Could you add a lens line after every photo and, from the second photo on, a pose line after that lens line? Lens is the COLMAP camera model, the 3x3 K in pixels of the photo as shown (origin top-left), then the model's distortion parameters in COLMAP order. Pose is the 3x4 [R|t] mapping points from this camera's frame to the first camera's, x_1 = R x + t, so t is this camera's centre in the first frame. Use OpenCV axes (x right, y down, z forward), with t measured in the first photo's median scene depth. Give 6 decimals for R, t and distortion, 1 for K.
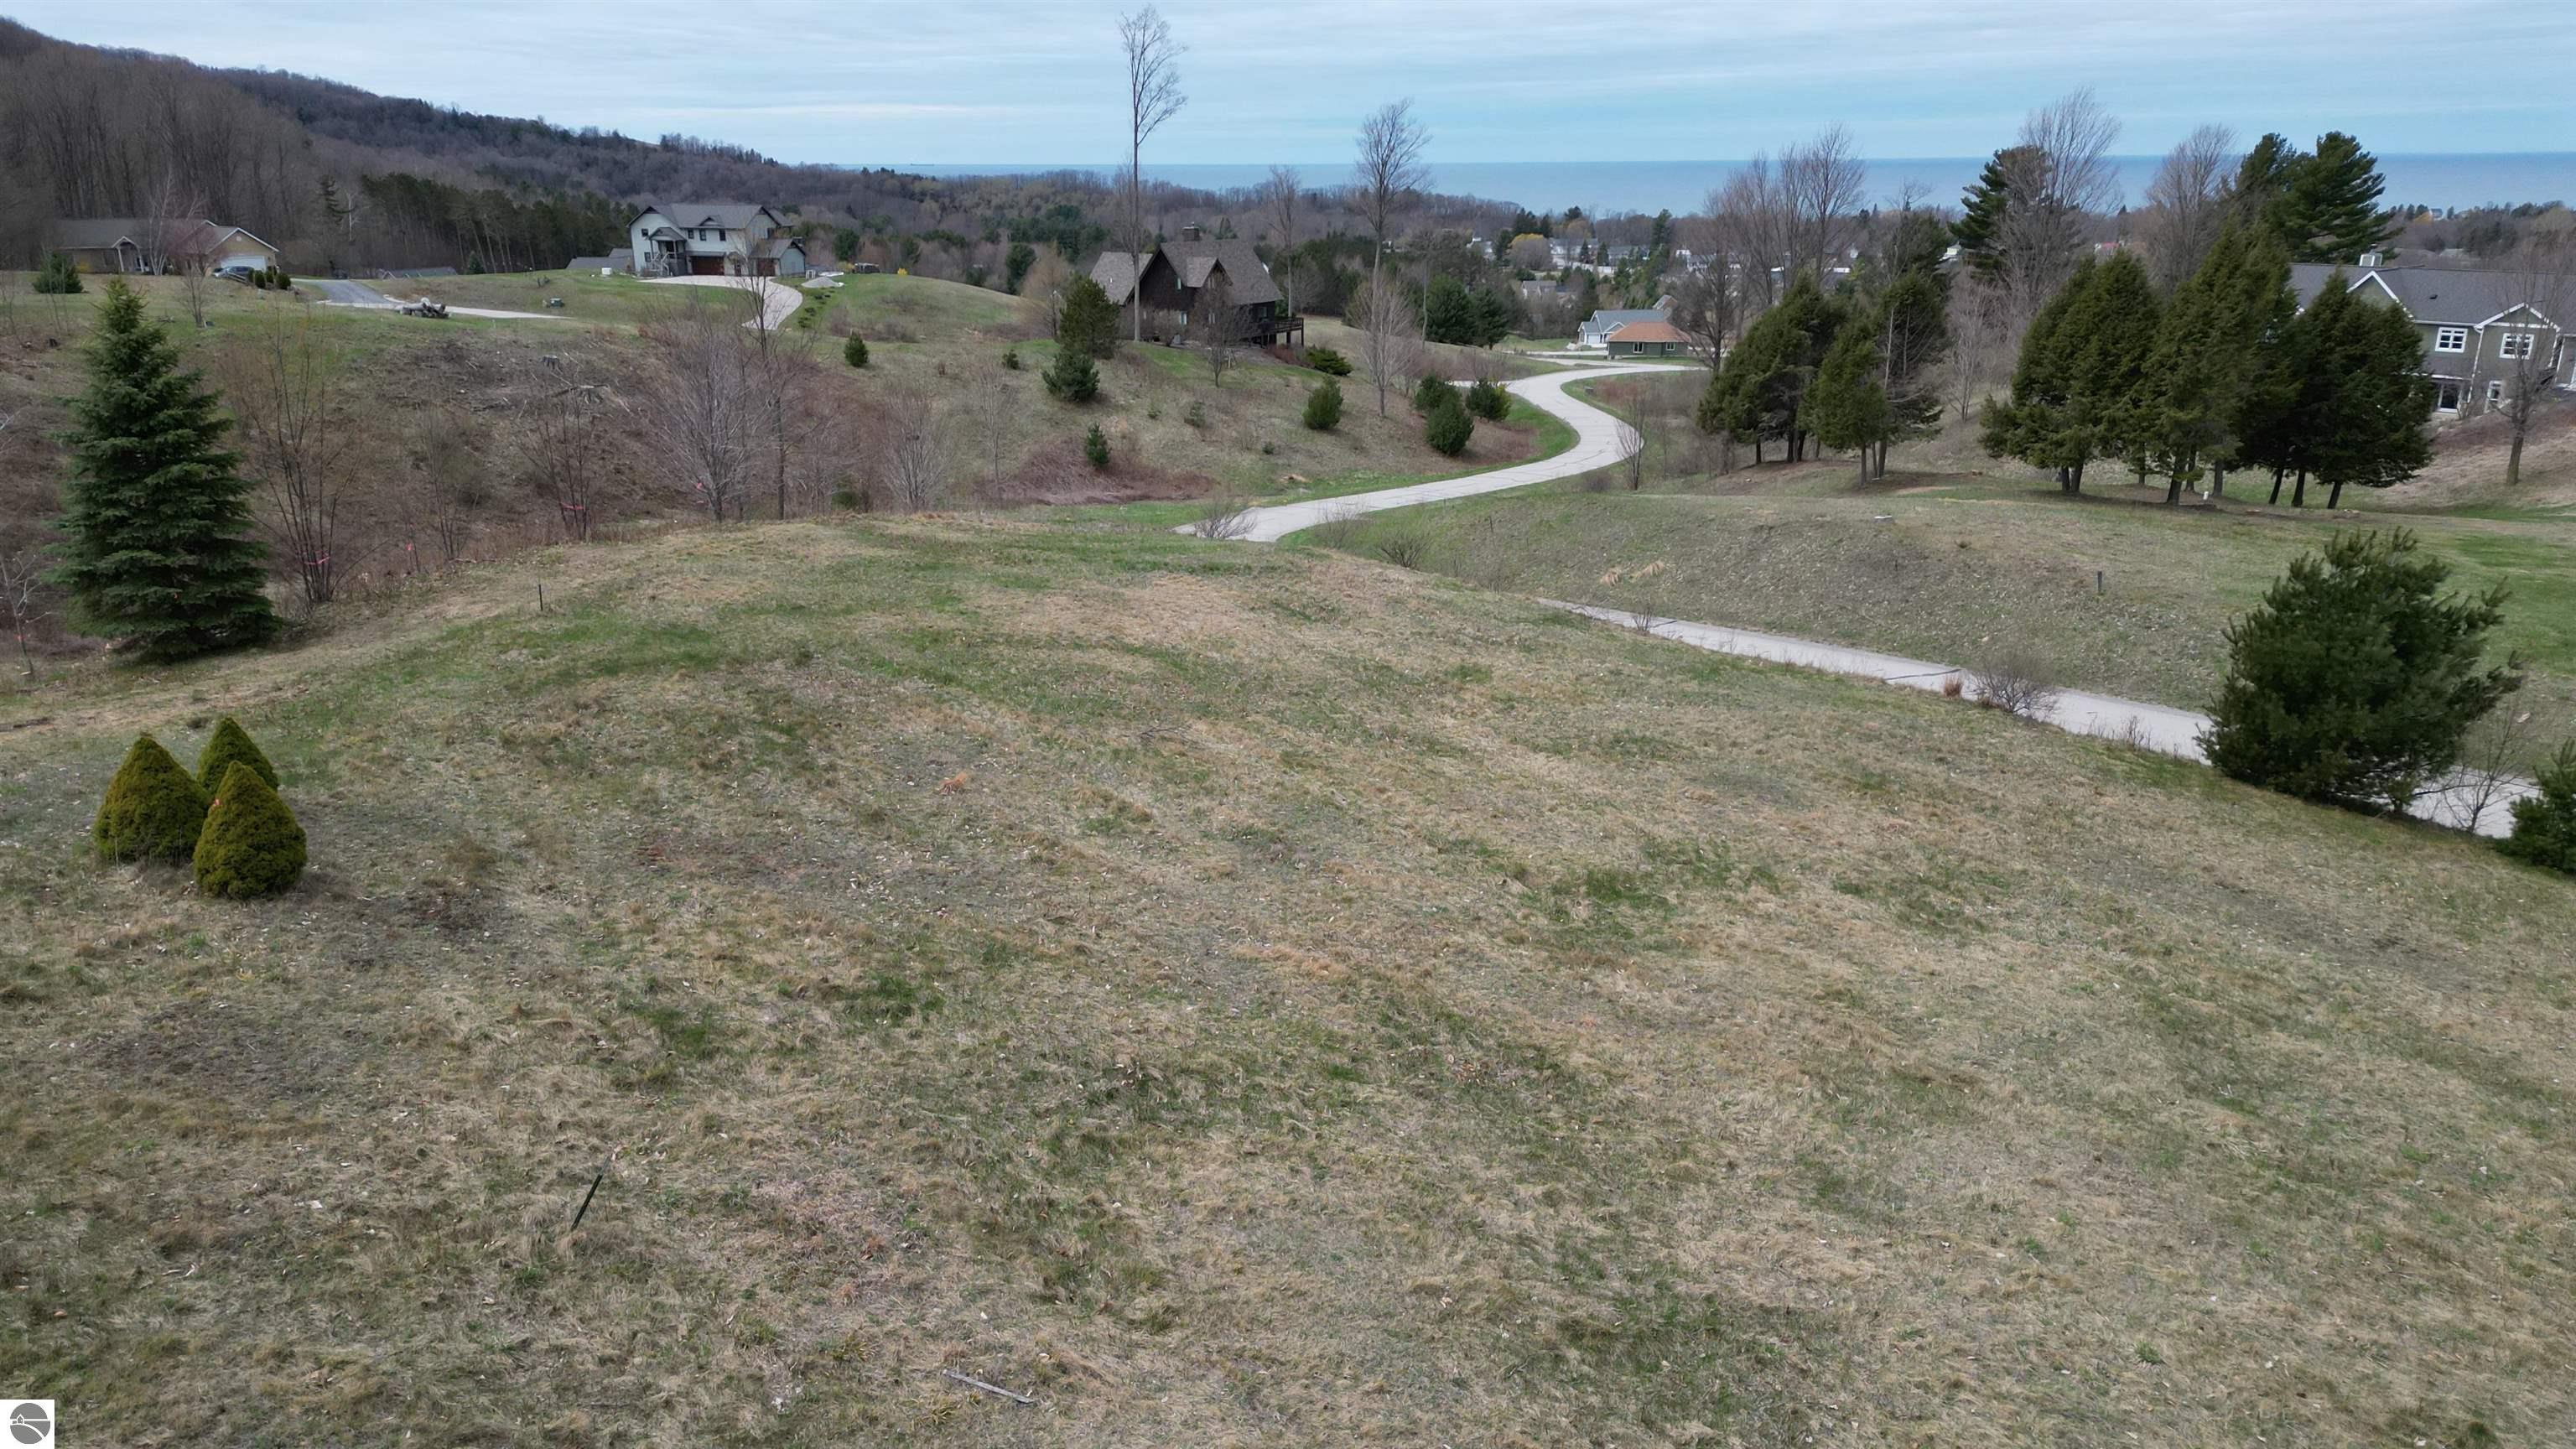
lens RADIAL K [[1795.4, 0, 1282.1], [0, 1795.4, 708.8], [0, 0, 1]] dist [0.018949, -0.003656]
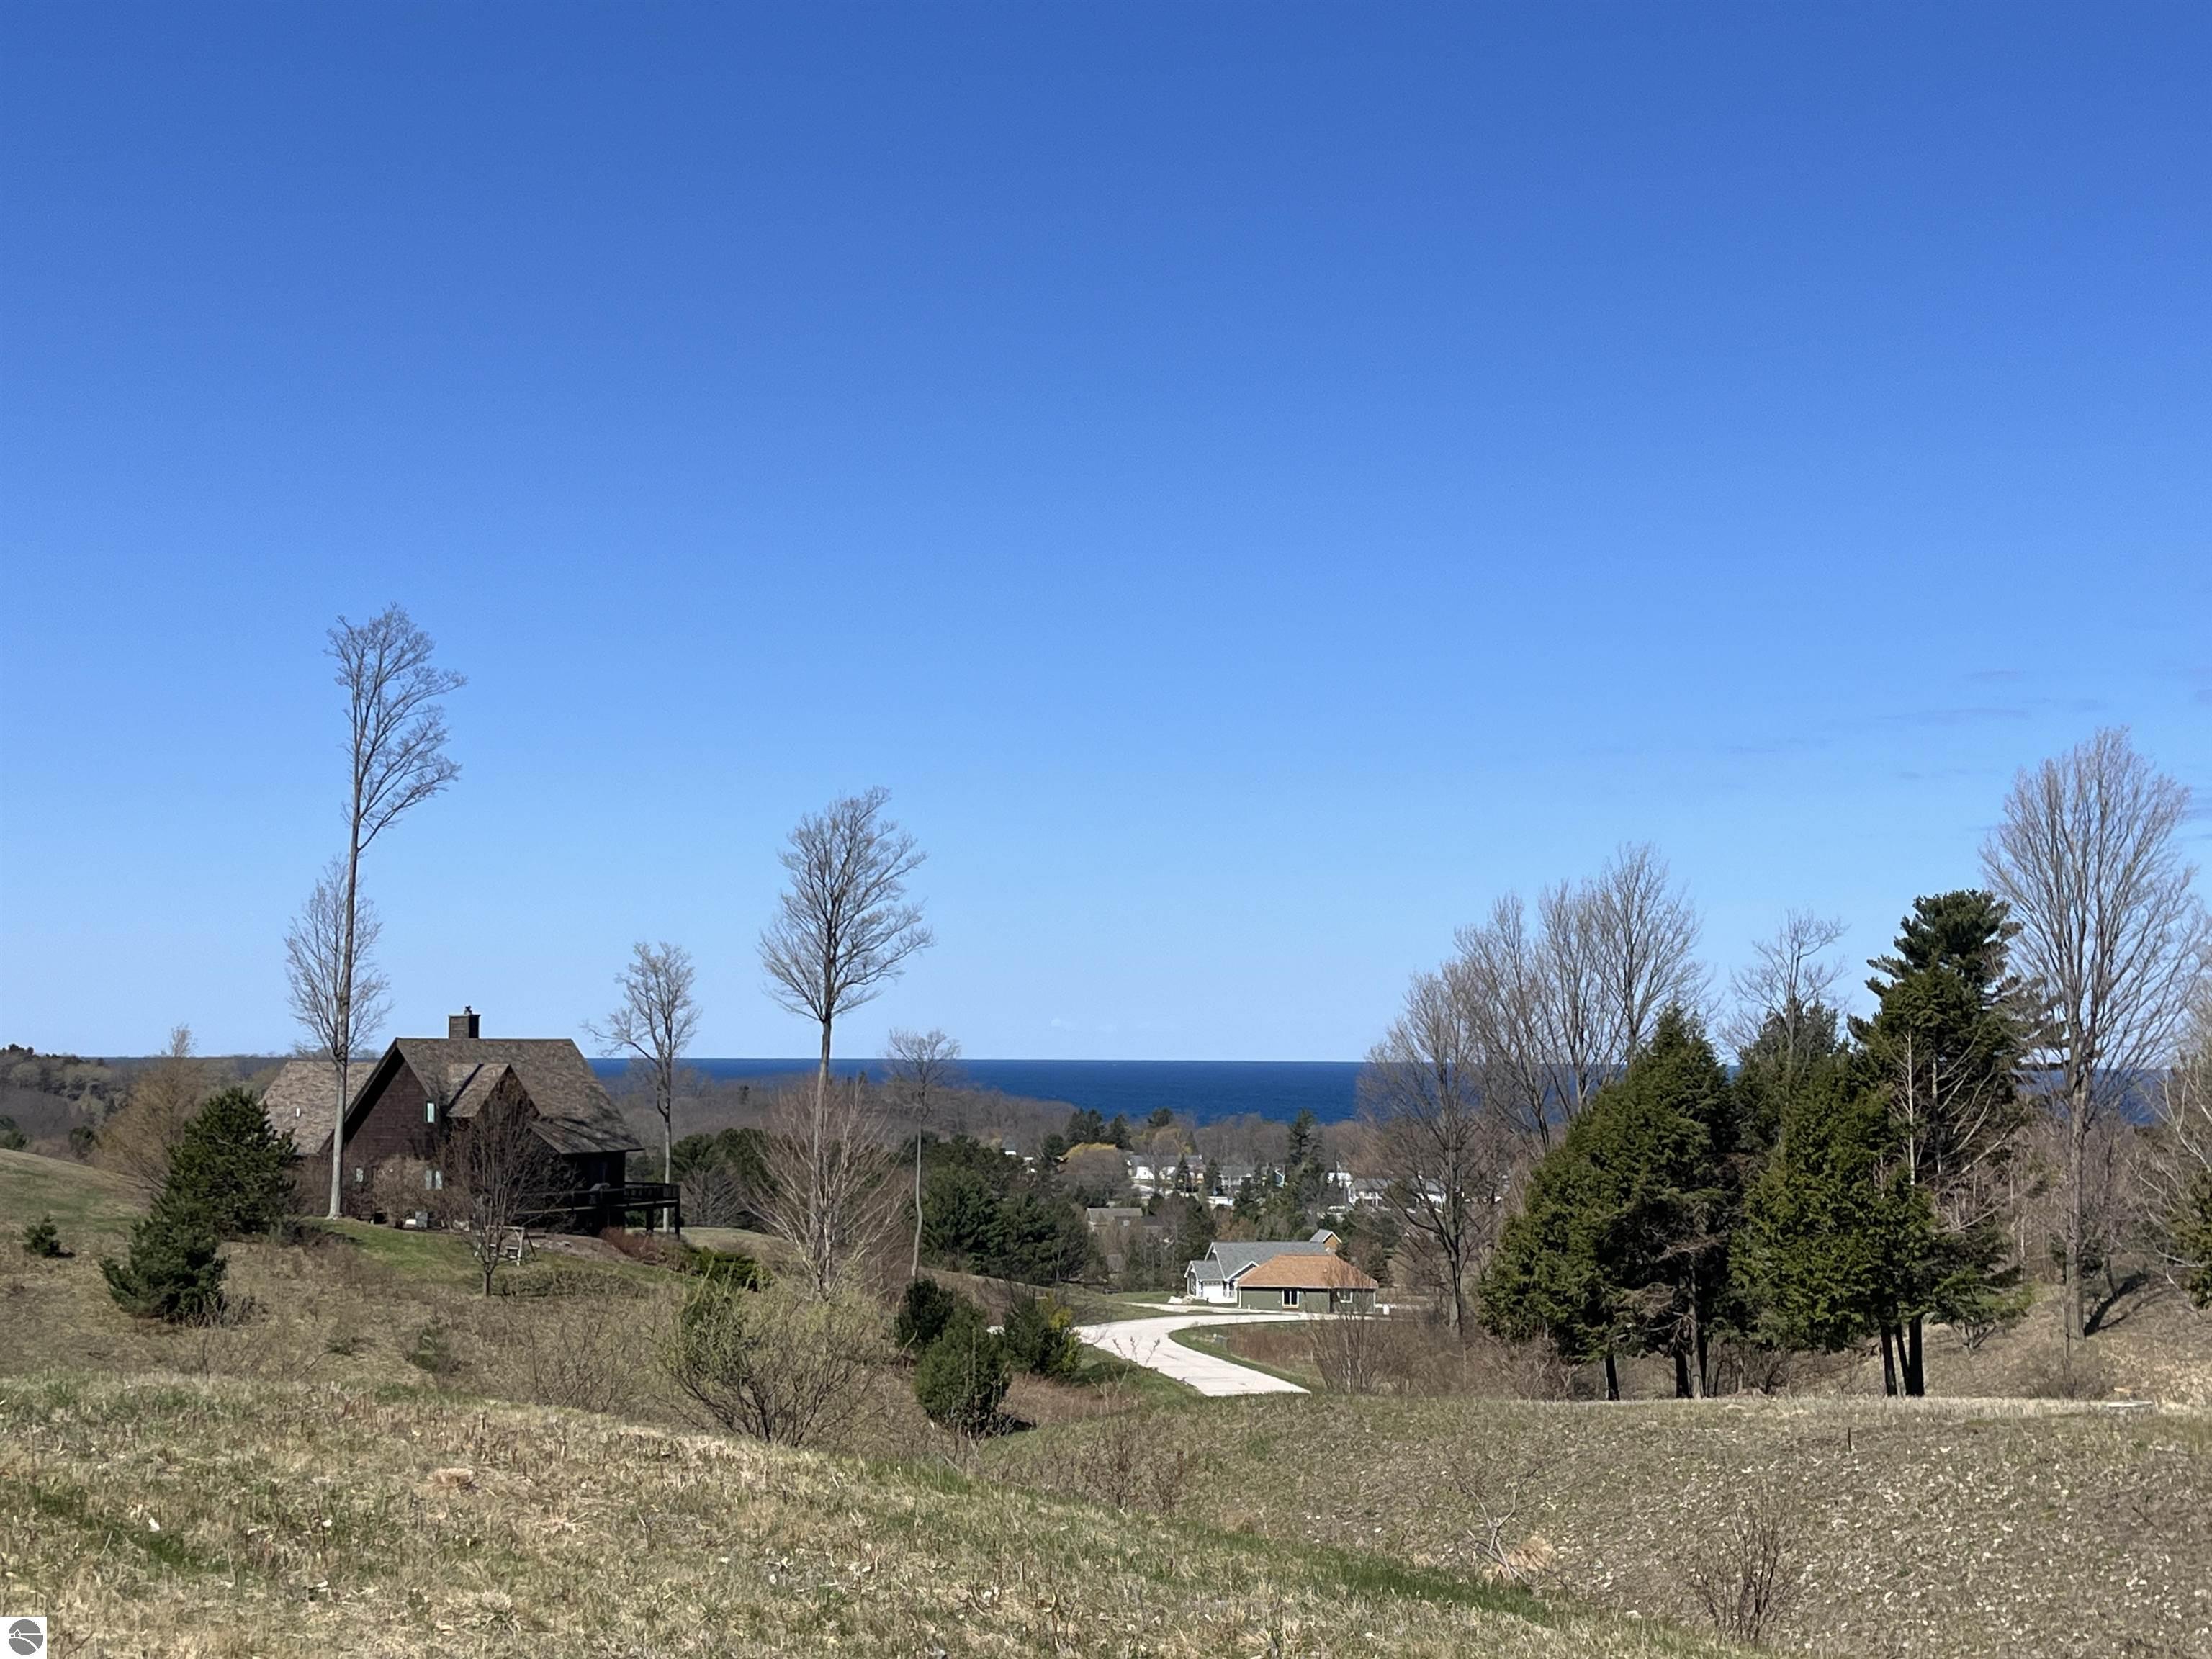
lens RADIAL K [[2989.7, 0, 1104.7], [0, 2989.7, 847.3], [0, 0, 1]] dist [0.050707, 0.000000]
pose [[0.990724, 0.016824, 0.134844, 0.015661], [0.031885, 0.935823, -0.351026, -0.001331], [-0.132096, 0.352069, 0.926606, 0.152728]]
